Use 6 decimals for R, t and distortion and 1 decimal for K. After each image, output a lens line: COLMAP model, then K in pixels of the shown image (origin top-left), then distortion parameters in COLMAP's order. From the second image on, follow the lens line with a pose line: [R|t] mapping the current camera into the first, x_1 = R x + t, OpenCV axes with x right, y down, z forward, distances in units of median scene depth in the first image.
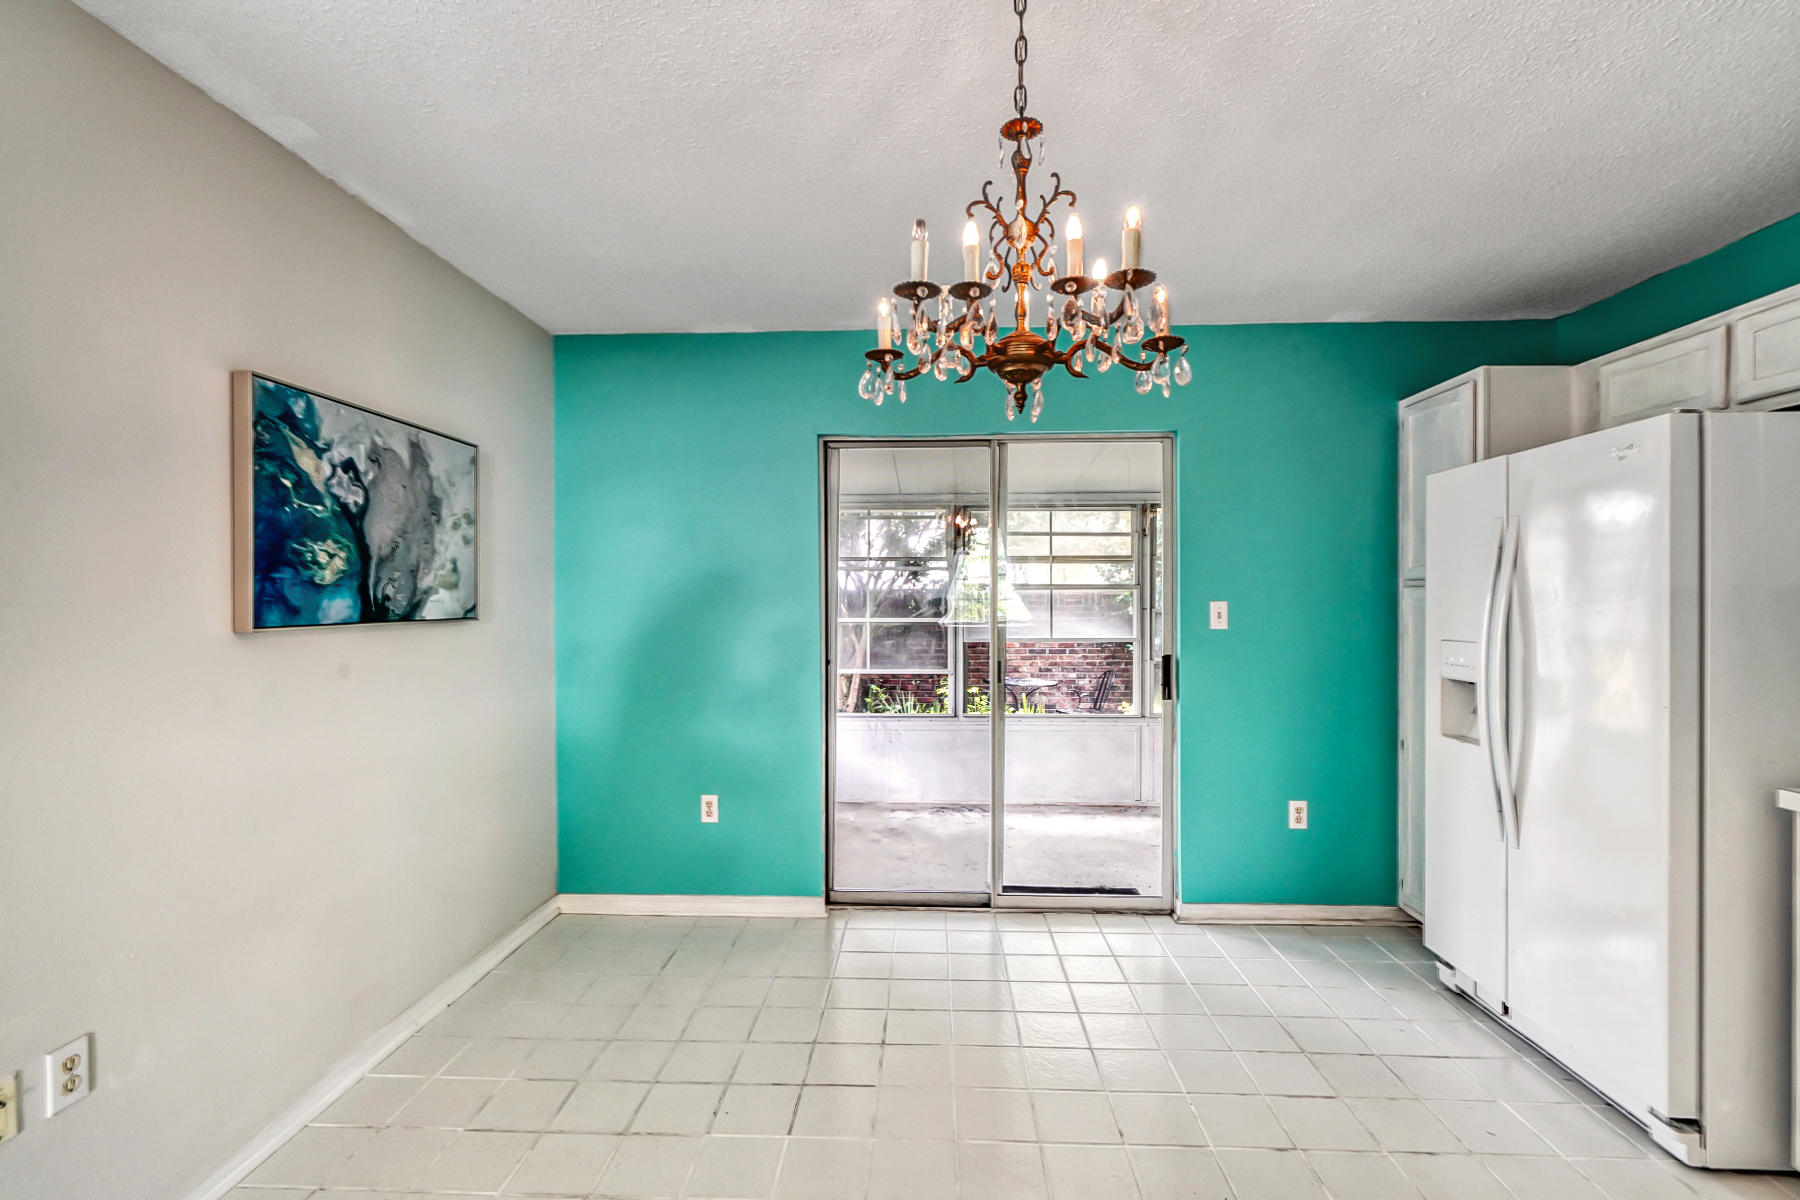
lens RADIAL K [[792.9, 0, 899.6], [0, 792.9, 605.8], [0, 0, 1]] dist [0.002281, -0.000496]
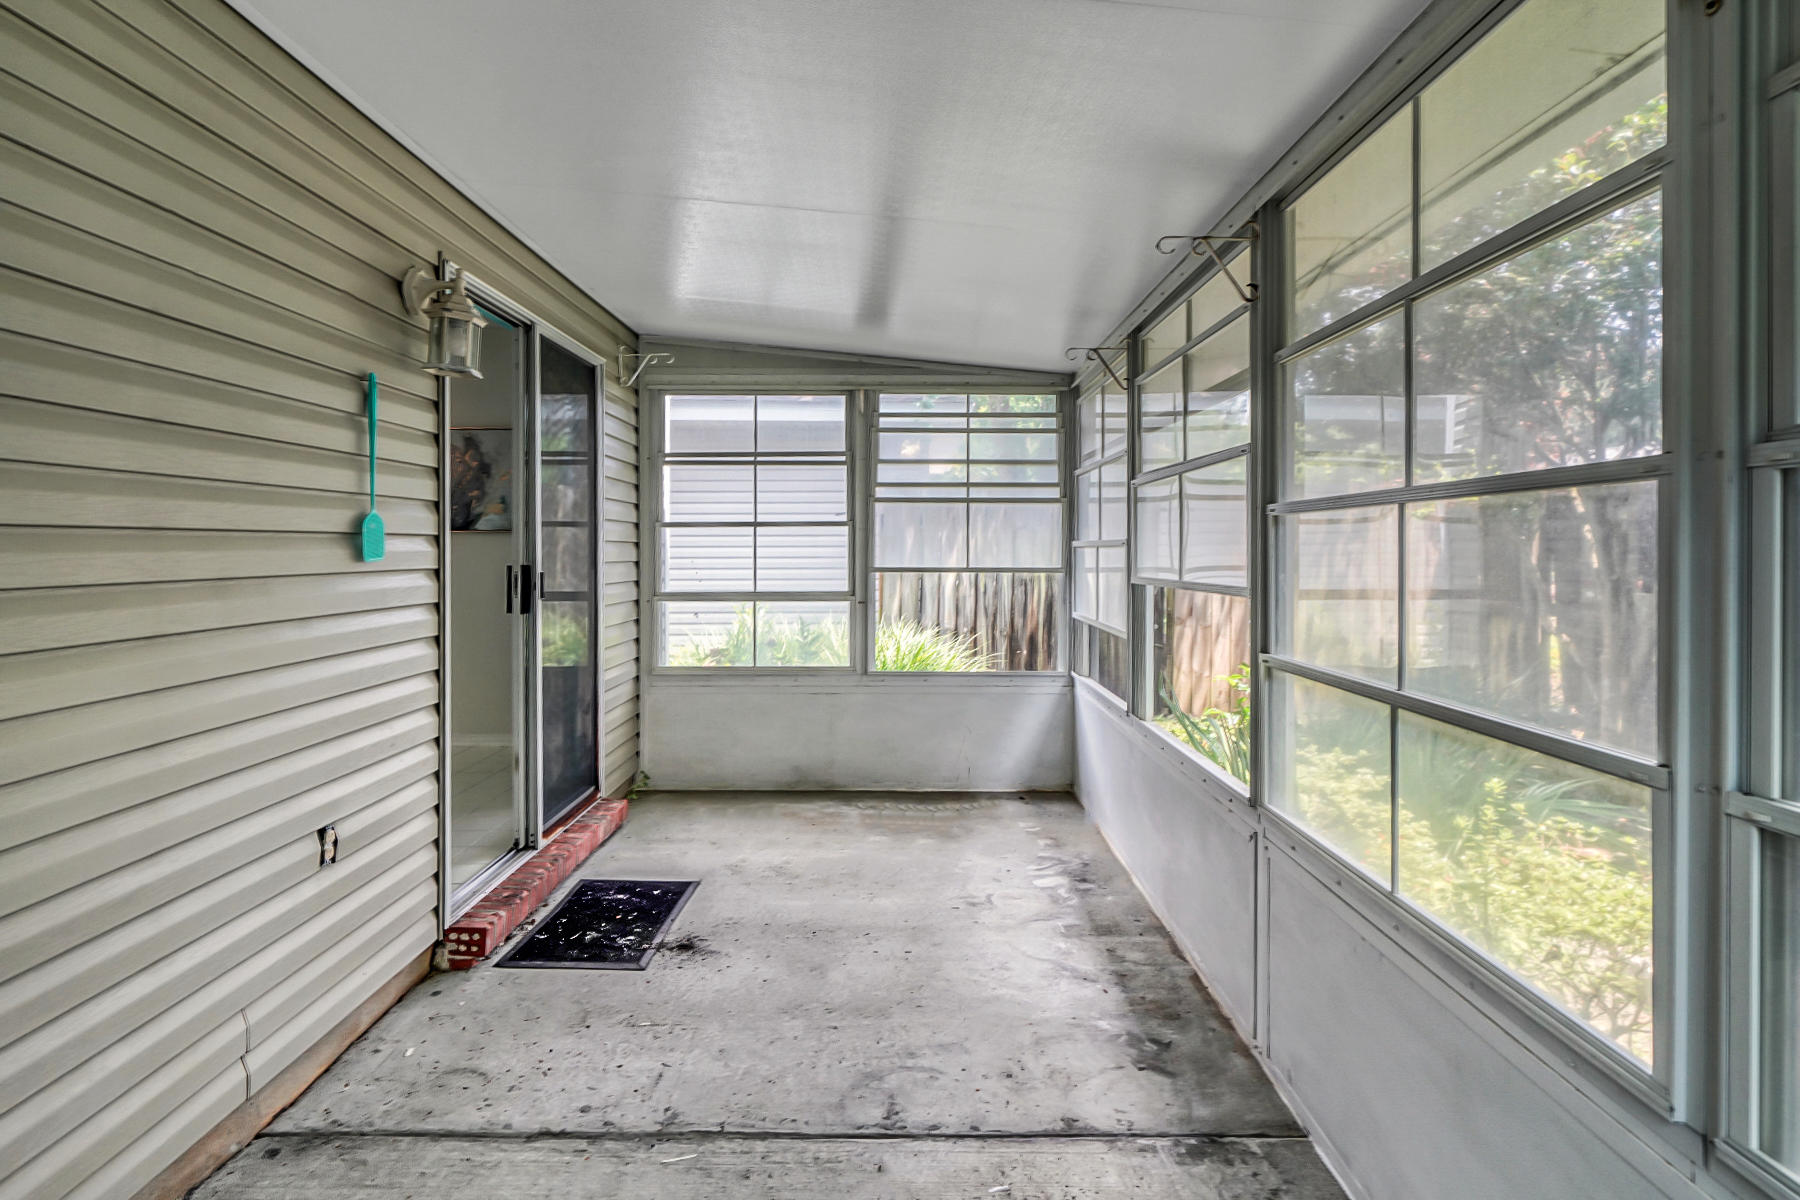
lens RADIAL K [[909.3, 0, 897.5], [0, 909.3, 589.1], [0, 0, 1]] dist [0.017784, -0.000066]
pose [[0.023435, 0.006566, -0.999704, 1.553939], [-0.012252, 0.999905, 0.006280, 0.129098], [0.999650, 0.012101, 0.023513, 1.902782]]
